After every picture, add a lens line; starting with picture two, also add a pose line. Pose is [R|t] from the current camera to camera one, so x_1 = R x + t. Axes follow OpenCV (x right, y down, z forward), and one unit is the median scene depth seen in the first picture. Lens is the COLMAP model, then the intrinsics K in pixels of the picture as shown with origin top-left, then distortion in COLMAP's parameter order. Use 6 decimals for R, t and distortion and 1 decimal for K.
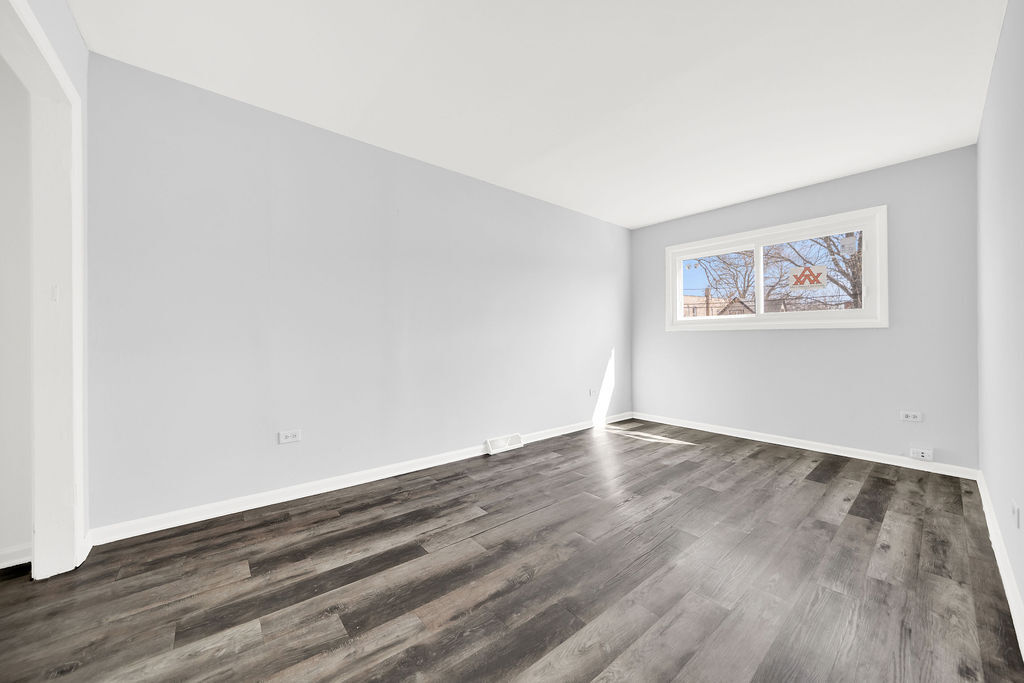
lens RADIAL K [[363.3, 0, 512.0], [0, 363.3, 341.5], [0, 0, 1]] dist [0.013864, -0.000020]
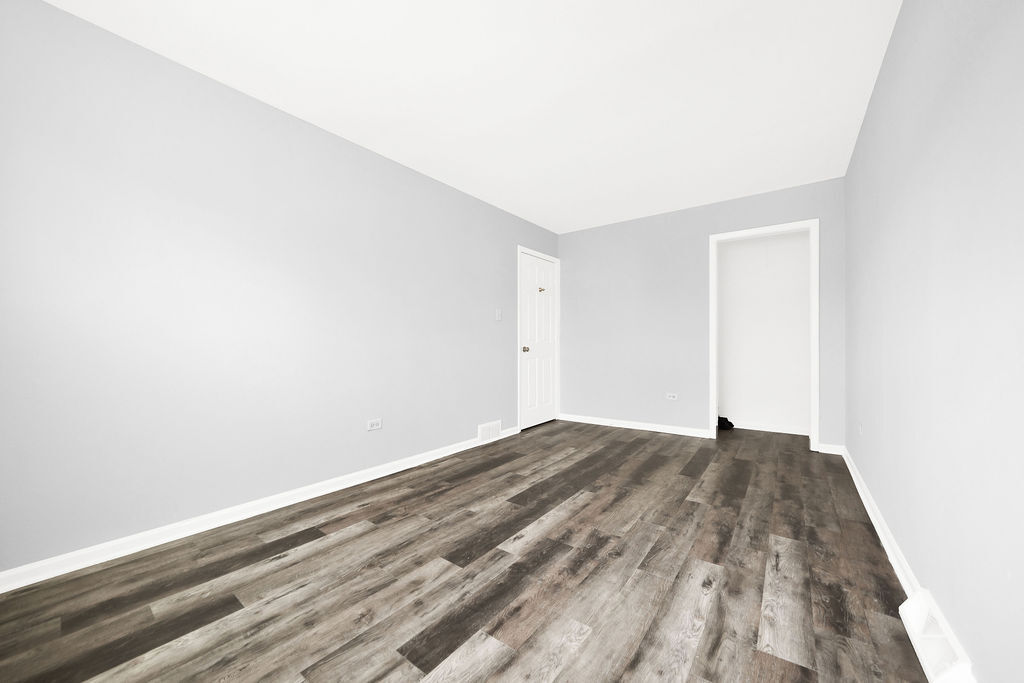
lens RADIAL K [[363.3, 0, 512.0], [0, 363.3, 341.5], [0, 0, 1]] dist [0.013864, -0.000020]
pose [[-0.972459, -0.007578, -0.232953, 0.599614], [-0.005466, 0.999938, -0.009711, 0.015589], [0.233012, -0.008170, -0.972440, 1.685777]]
